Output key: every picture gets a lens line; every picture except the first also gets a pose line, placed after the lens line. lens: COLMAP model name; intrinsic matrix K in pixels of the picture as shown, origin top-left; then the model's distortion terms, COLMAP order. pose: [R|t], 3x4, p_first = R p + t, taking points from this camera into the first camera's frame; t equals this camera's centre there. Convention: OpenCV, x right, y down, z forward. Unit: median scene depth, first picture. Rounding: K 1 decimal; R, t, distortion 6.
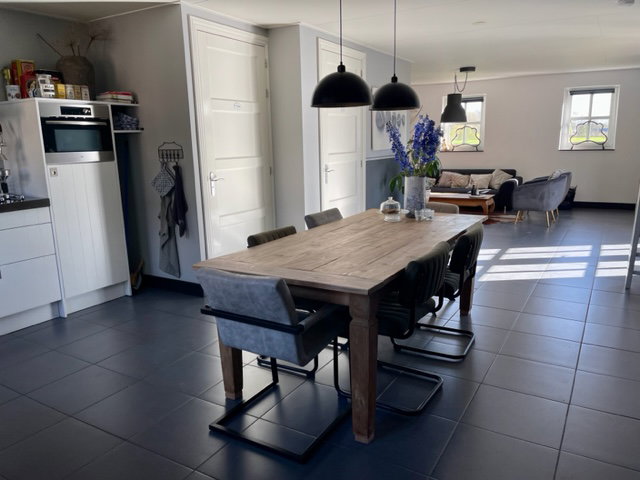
lens RADIAL K [[480.1, 0, 328.2], [0, 480.1, 239.2], [0, 0, 1]] dist [0.062017, -0.089207]
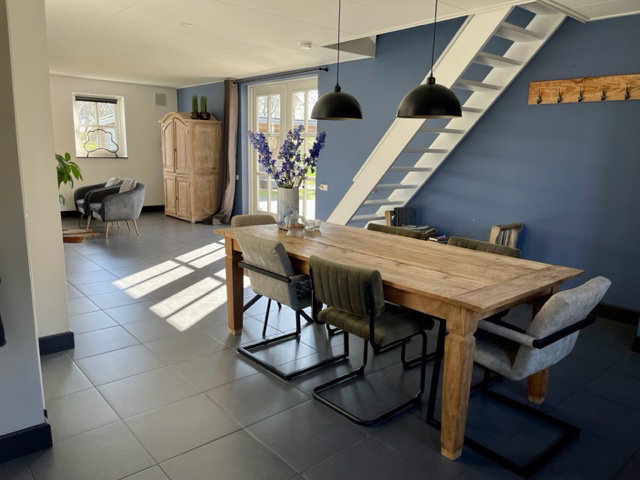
lens RADIAL K [[473.5, 0, 320.0], [0, 473.5, 240.0], [0, 0, 1]] dist [0.008420, 0.002605]
pose [[0.325823, -0.150578, 0.933362, -0.289574], [0.154053, 0.982497, 0.104728, -0.052071], [-0.932795, 0.109664, 0.343317, 0.273859]]
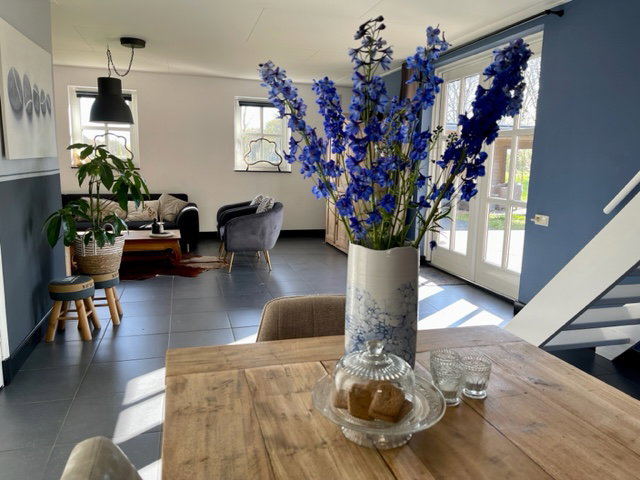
lens RADIAL K [[480.1, 0, 328.2], [0, 480.1, 239.2], [0, 0, 1]] dist [0.062017, -0.089207]
pose [[0.684785, -0.077611, 0.724601, -0.023505], [0.104370, 0.994507, 0.007885, -0.061362], [-0.721233, 0.070228, 0.689124, 0.354203]]
